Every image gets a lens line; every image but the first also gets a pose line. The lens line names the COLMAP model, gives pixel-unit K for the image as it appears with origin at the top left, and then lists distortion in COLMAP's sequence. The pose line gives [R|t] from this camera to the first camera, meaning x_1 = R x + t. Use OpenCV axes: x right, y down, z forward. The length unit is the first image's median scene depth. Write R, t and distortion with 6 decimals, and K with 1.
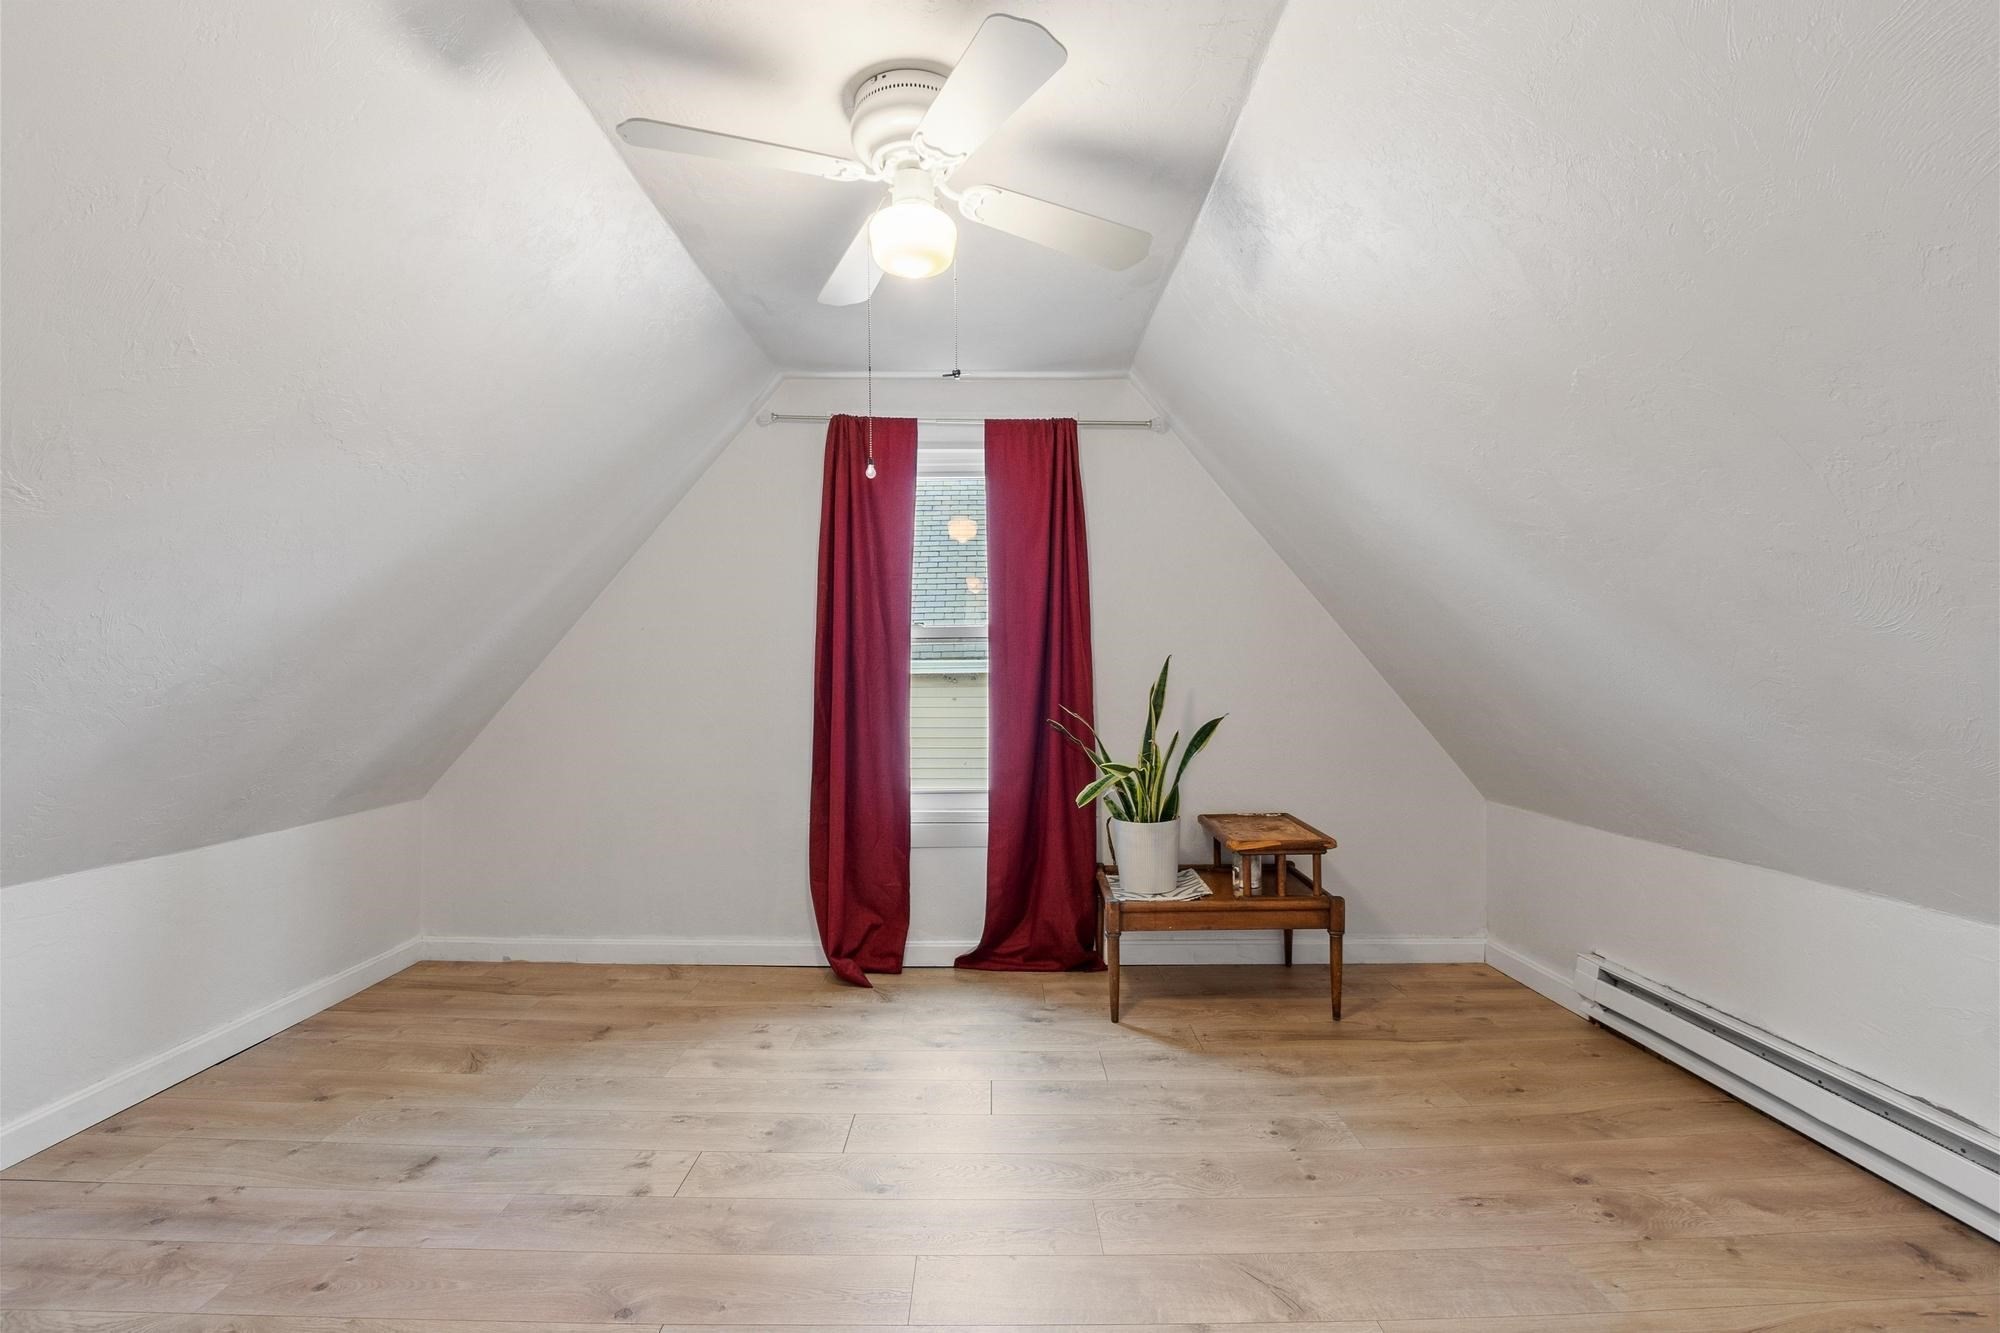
lens RADIAL K [[944.2, 0, 996.9], [0, 944.2, 642.8], [0, 0, 1]] dist [-0.001261, 0.000990]
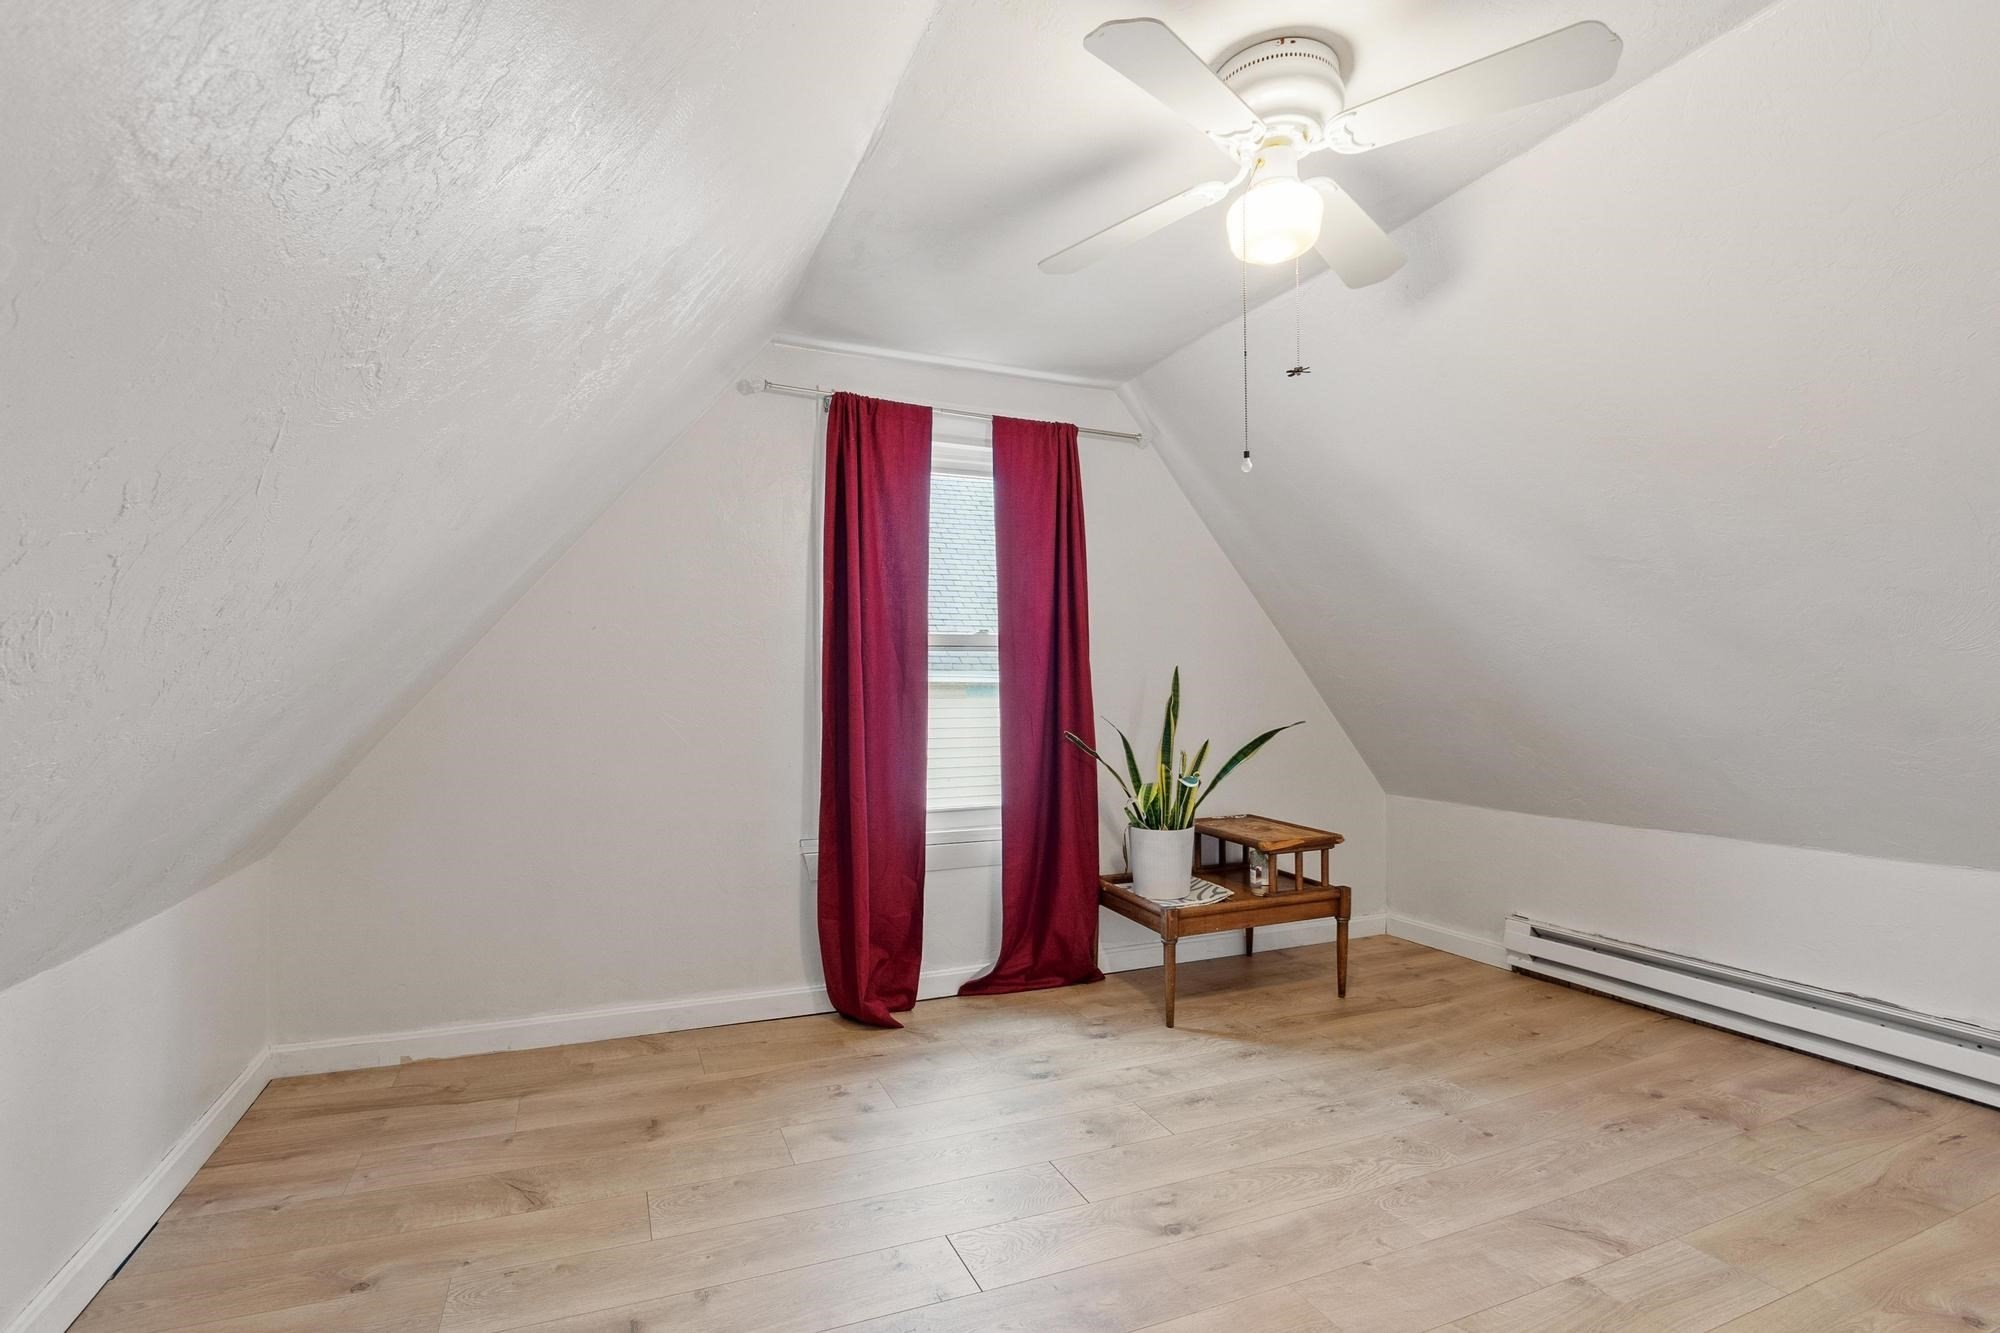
lens RADIAL K [[946.7, 0, 1001.3], [0, 946.7, 673.0], [0, 0, 1]] dist [0.000367, -0.000728]
pose [[0.921539, 0.005723, 0.388243, -0.414314], [-0.012838, 0.999794, 0.015736, 0.007015], [-0.388073, -0.019485, 0.921423, 0.131849]]
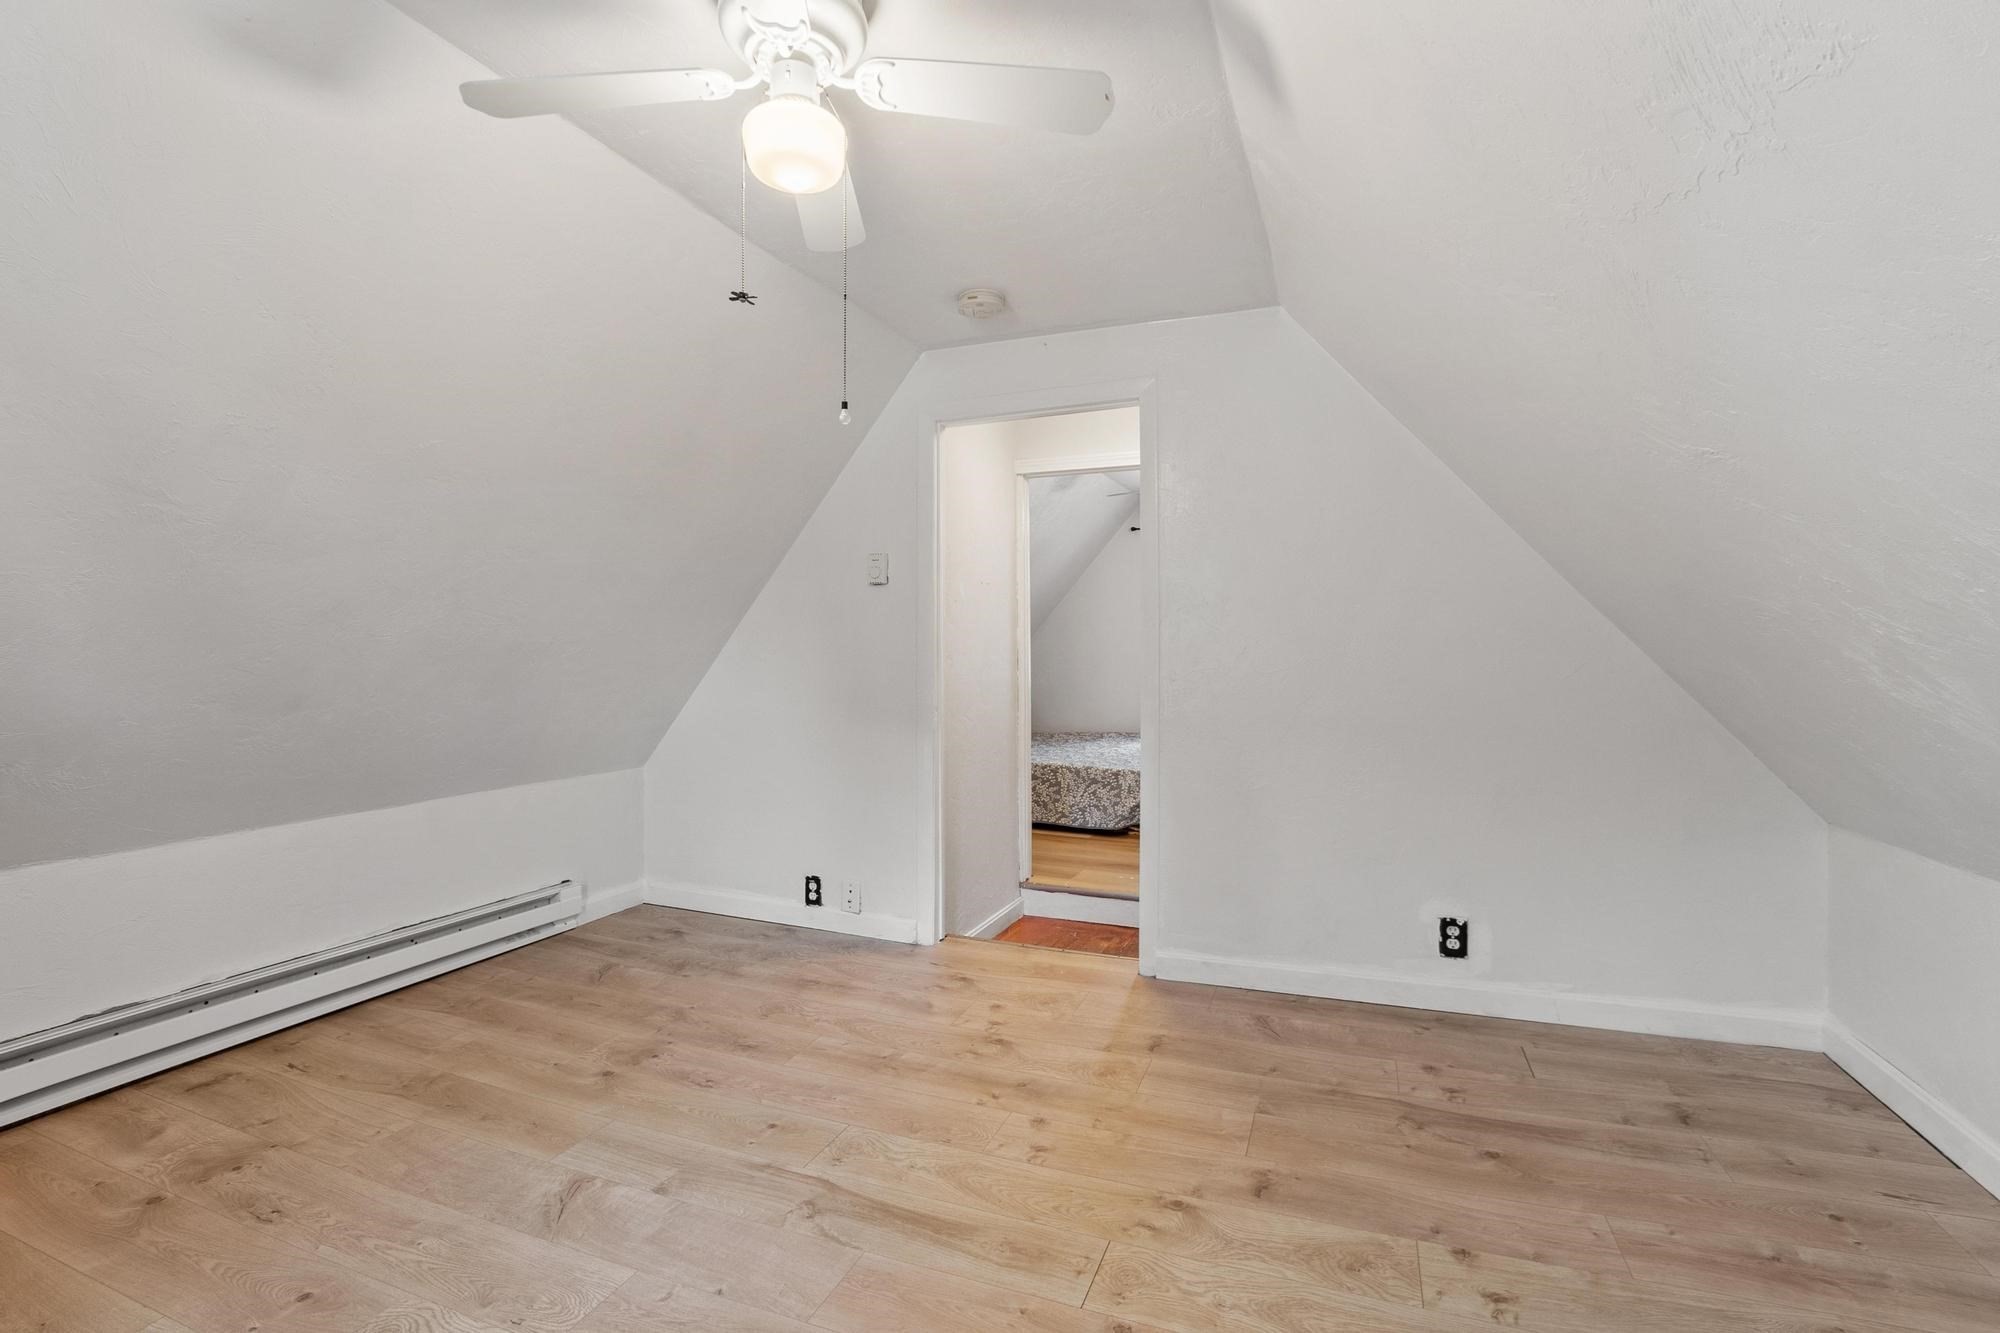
lens RADIAL K [[912.9, 0, 999.6], [0, 912.9, 672.8], [0, 0, 1]] dist [-0.000167, 0.000155]
pose [[-0.921934, 0.000378, 0.387346, -0.329246], [-0.006242, 0.999855, -0.015832, 0.032333], [-0.387296, -0.017013, -0.921798, 0.971686]]
